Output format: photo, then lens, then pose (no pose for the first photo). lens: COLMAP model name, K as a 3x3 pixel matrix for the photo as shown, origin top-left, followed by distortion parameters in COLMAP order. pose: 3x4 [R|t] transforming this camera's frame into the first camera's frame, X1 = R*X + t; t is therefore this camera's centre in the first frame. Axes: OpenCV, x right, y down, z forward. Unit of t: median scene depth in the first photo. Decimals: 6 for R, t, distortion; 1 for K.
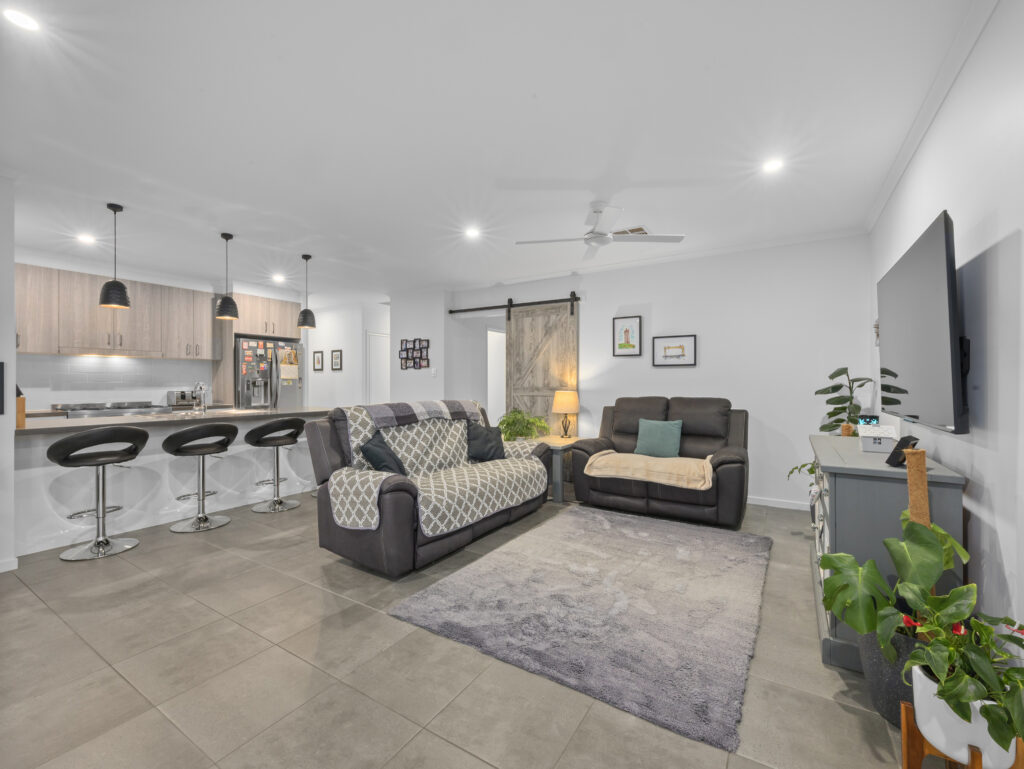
lens RADIAL K [[438.5, 0, 510.8], [0, 438.5, 384.9], [0, 0, 1]] dist [-0.001469, -0.000077]
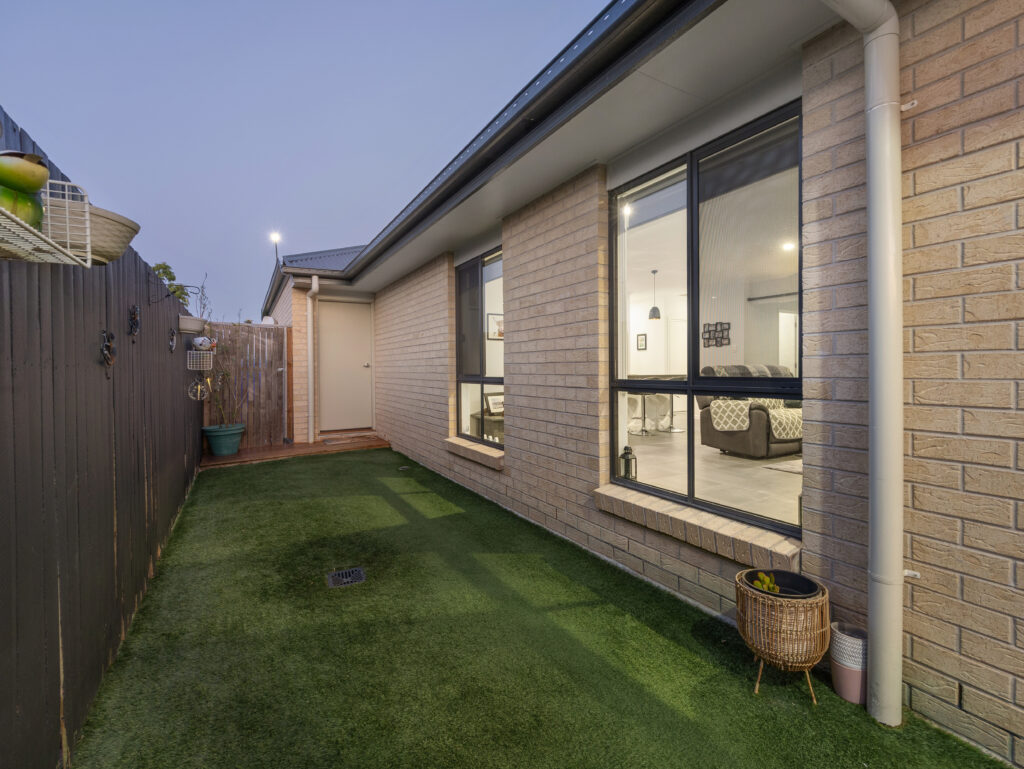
lens RADIAL K [[468.3, 0, 511.4], [0, 468.3, 371.6], [0, 0, 1]] dist [-0.001098, -0.000087]
pose [[0.878520, -0.003091, -0.477696, -0.163140], [0.004786, 0.999986, 0.002332, 0.053150], [0.477682, -0.004335, 0.878522, -0.827441]]
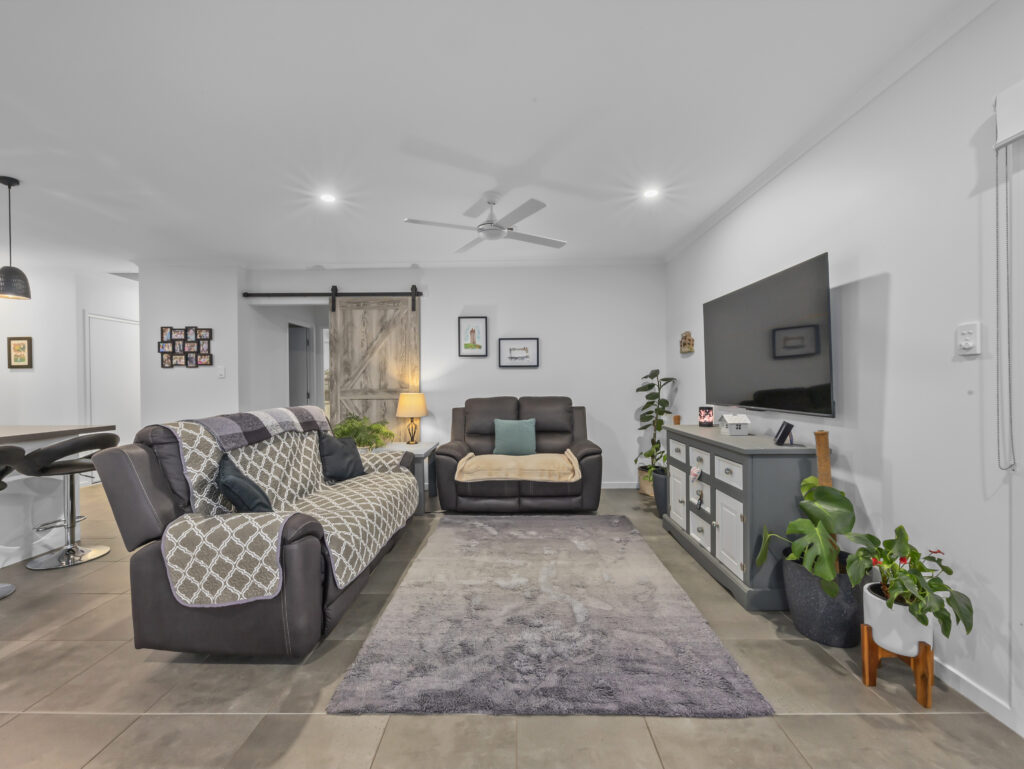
lens RADIAL K [[436.6, 0, 508.4], [0, 436.6, 389.1], [0, 0, 1]] dist [-0.000885, -0.000152]
pose [[0.856289, -0.014390, 0.516296, -0.236609], [0.011523, 0.999895, 0.008758, 0.000090], [-0.516368, -0.001550, 0.856366, 0.153905]]
